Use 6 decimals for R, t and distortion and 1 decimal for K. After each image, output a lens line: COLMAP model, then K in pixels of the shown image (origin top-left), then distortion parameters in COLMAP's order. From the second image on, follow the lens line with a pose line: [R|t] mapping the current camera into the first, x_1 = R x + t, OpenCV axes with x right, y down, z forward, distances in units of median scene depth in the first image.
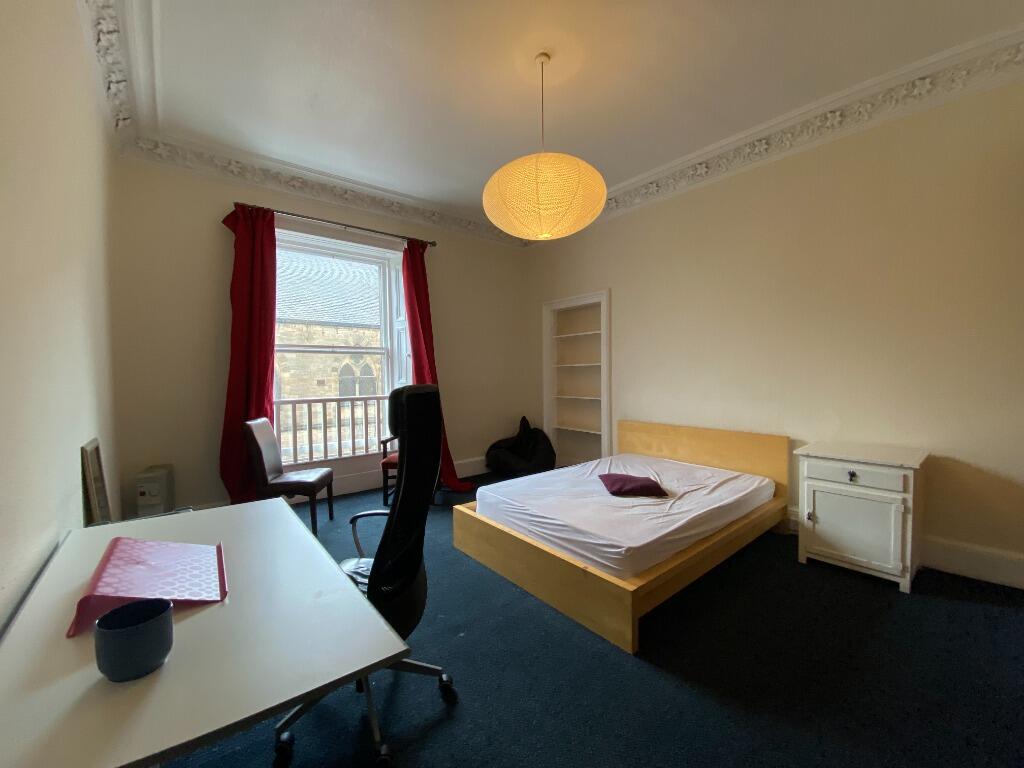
lens RADIAL K [[409.4, 0, 512.0], [0, 409.4, 384.0], [0, 0, 1]] dist [0.000373, 0.000071]
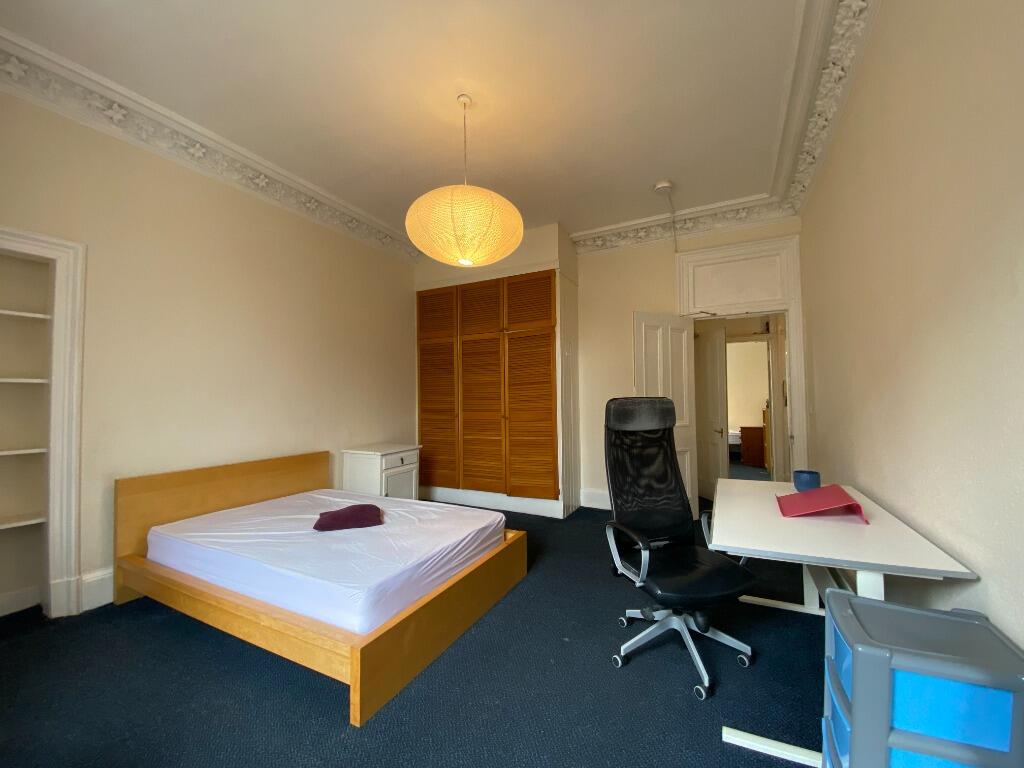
lens RADIAL K [[409.4, 0, 512.0], [0, 409.4, 384.0], [0, 0, 1]] dist [0.000373, 0.000071]
pose [[-0.388372, 0.014873, 0.921383, -0.755439], [-0.001218, 0.999861, -0.016653, -0.054080], [-0.921502, -0.007589, -0.388300, 1.019167]]
